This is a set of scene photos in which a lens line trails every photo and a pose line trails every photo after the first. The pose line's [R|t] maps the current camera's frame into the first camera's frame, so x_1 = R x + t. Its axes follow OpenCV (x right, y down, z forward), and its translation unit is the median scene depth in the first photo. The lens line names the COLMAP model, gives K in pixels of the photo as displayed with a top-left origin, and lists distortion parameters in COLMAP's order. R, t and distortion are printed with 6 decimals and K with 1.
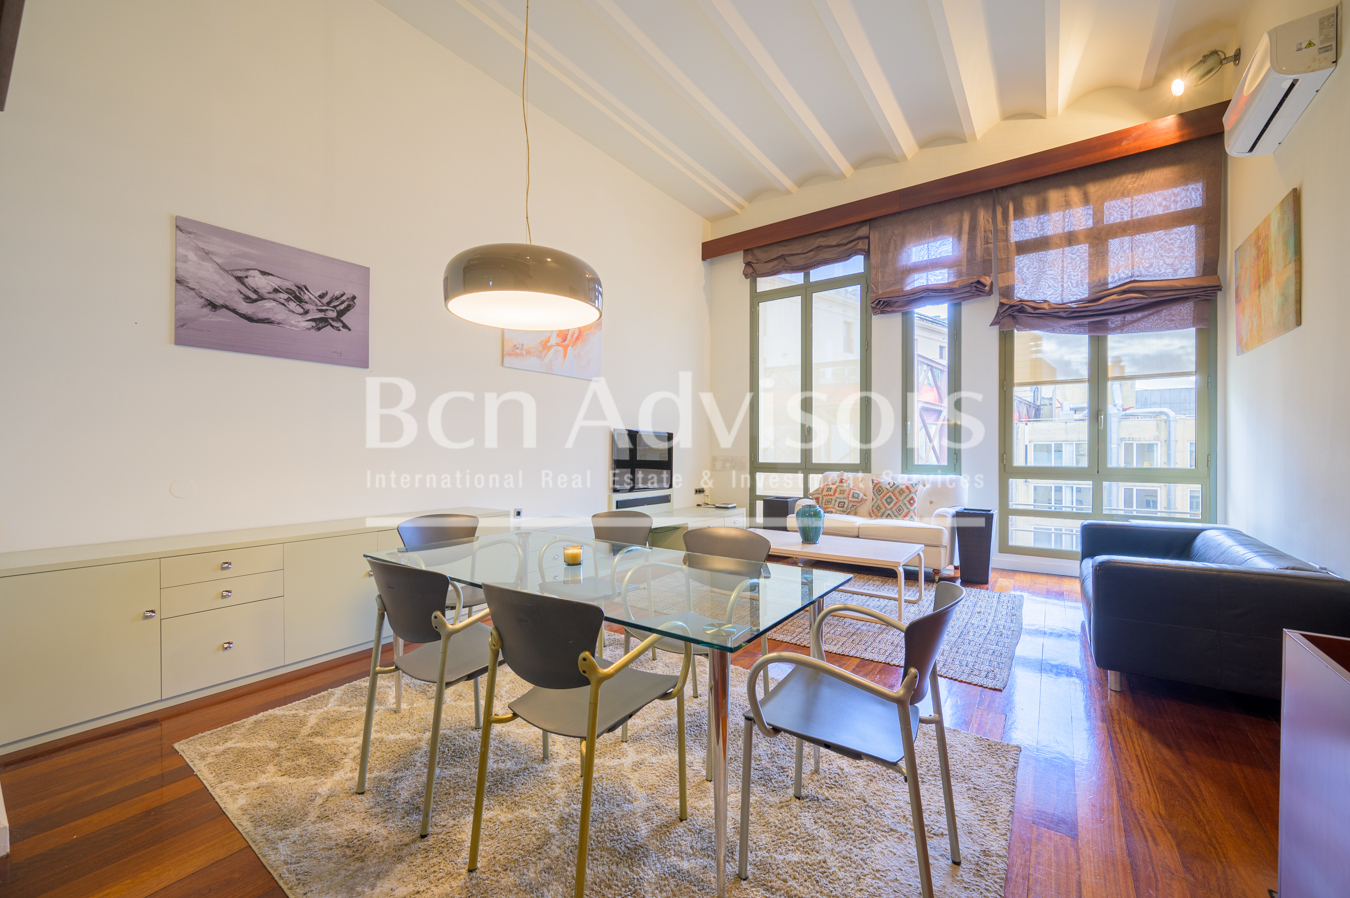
lens RADIAL K [[531.2, 0, 677.5], [0, 531.2, 452.7], [0, 0, 1]] dist [-0.001609, 0.000074]
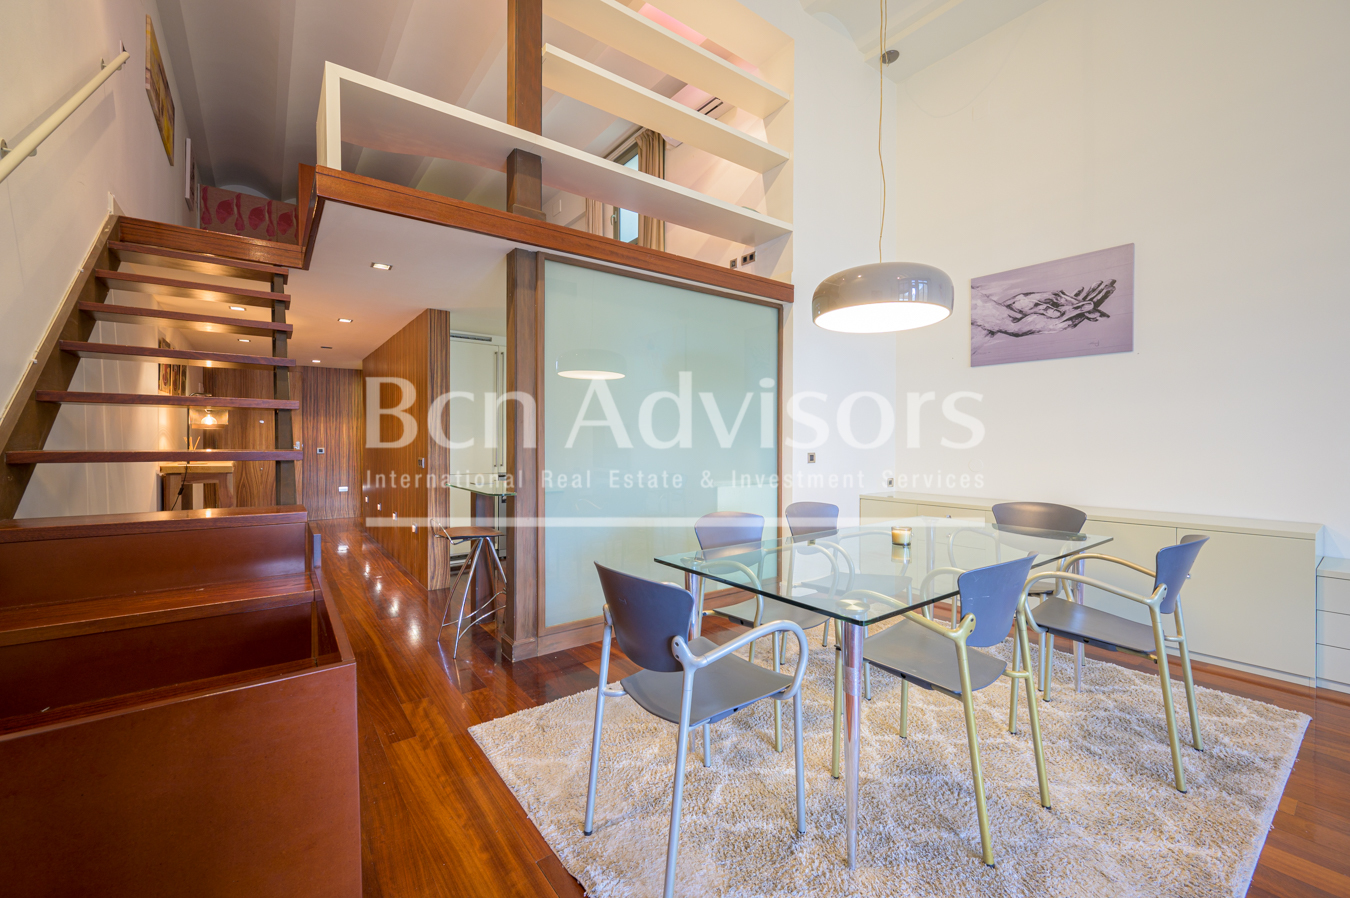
lens RADIAL K [[536.3, 0, 670.6], [0, 536.3, 445.4], [0, 0, 1]] dist [-0.001052, -0.000181]
pose [[-0.297684, 0.006440, -0.954643, 0.405760], [-0.005643, 0.999948, 0.008505, 0.002906], [0.954648, 0.007919, -0.297632, 0.366676]]
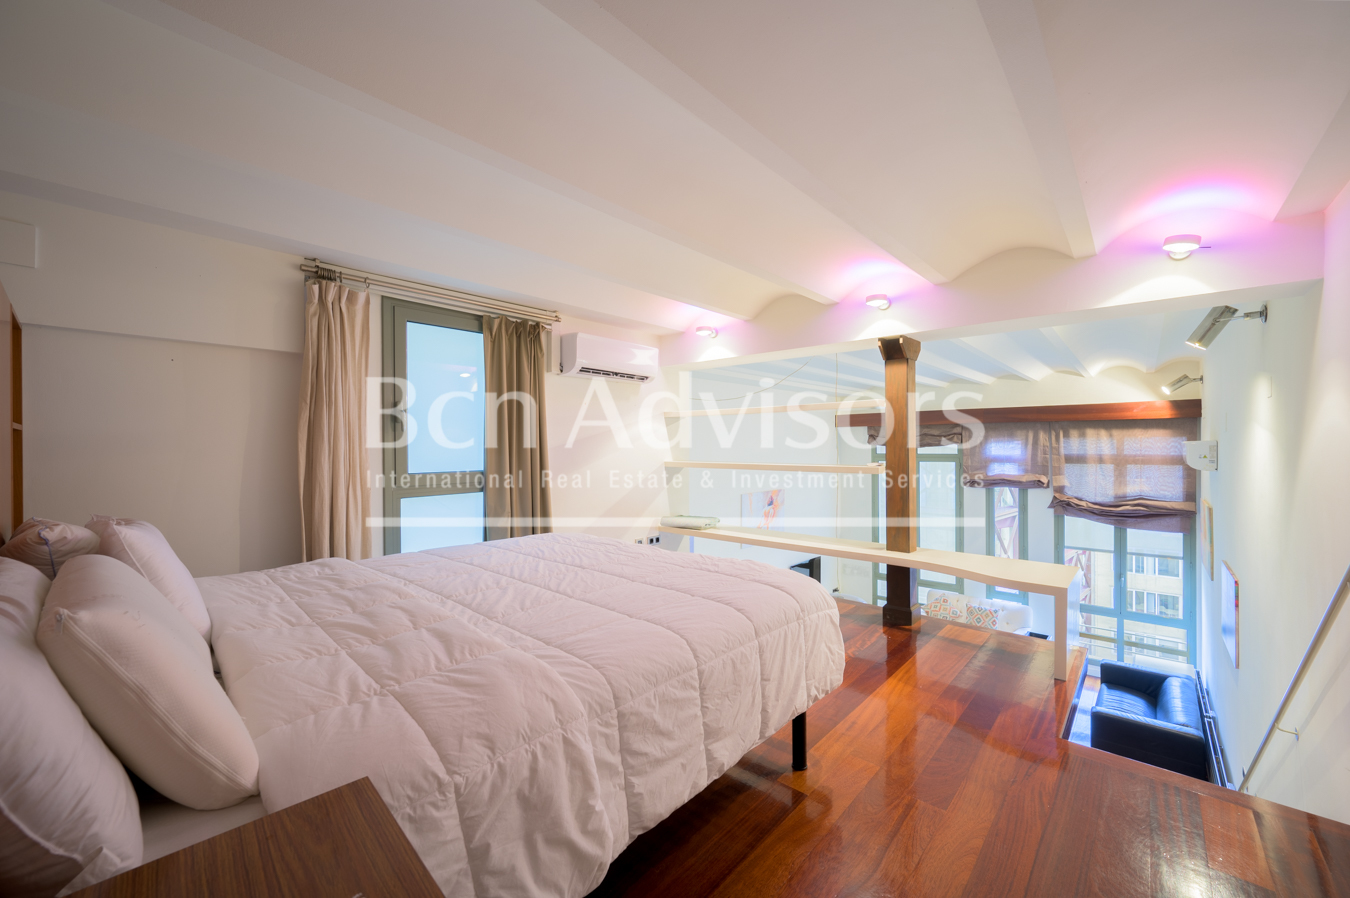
lens RADIAL K [[535.2, 0, 683.0], [0, 535.2, 446.9], [0, 0, 1]] dist [-0.000981, -0.000495]
pose [[0.995411, -0.008002, -0.095354, -0.314388], [0.008199, 0.999965, 0.001680, -0.442859], [0.095337, -0.002454, 0.995442, -0.647568]]
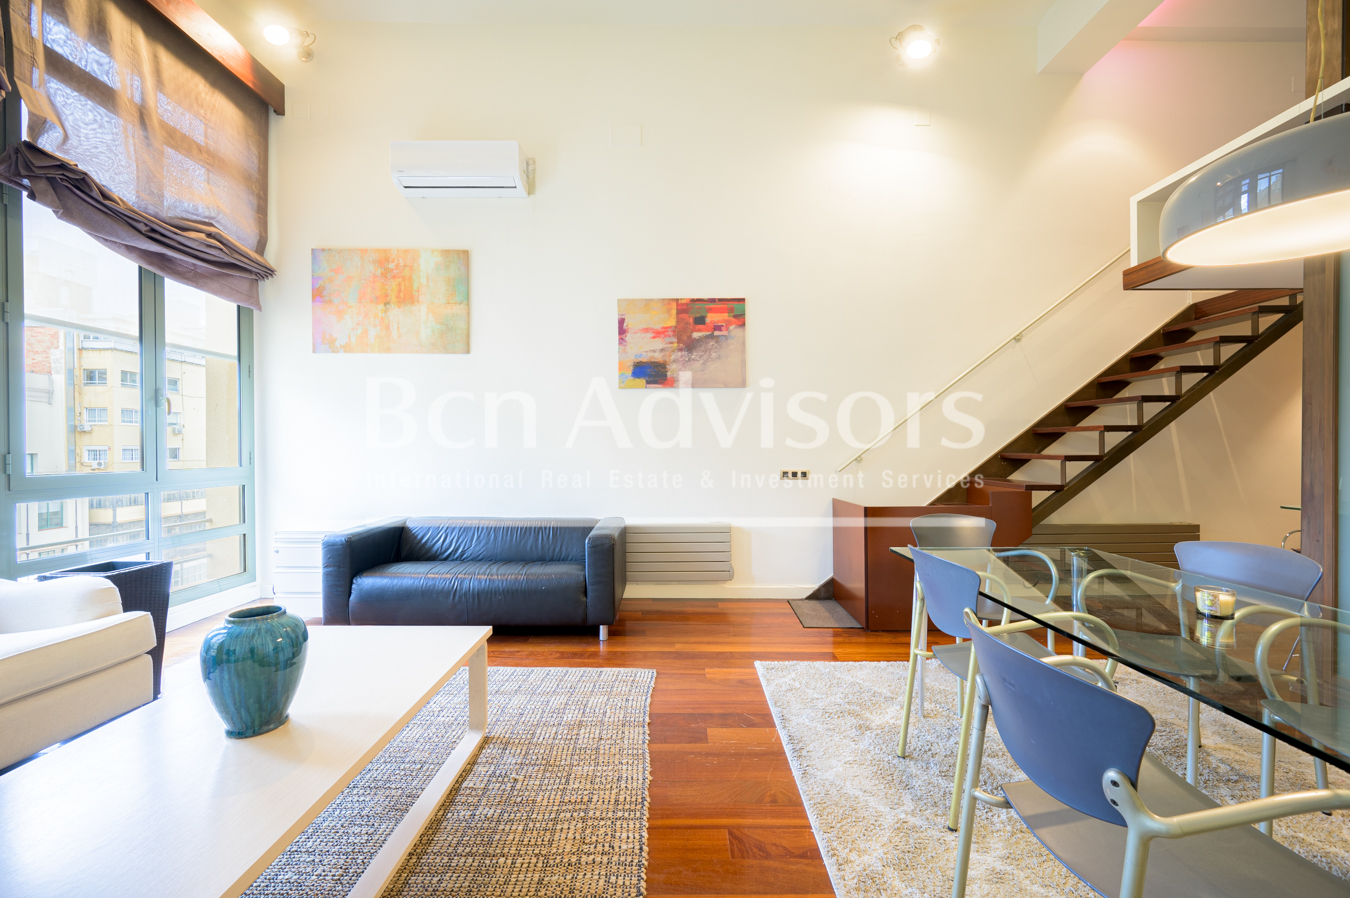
lens RADIAL K [[531.2, 0, 677.5], [0, 531.2, 452.7], [0, 0, 1]] dist [-0.001609, 0.000074]
pose [[-0.588410, -0.009230, 0.808510, -0.141274], [0.003142, 0.999901, 0.013702, -0.002680], [-0.808557, 0.010603, -0.588323, 0.820506]]
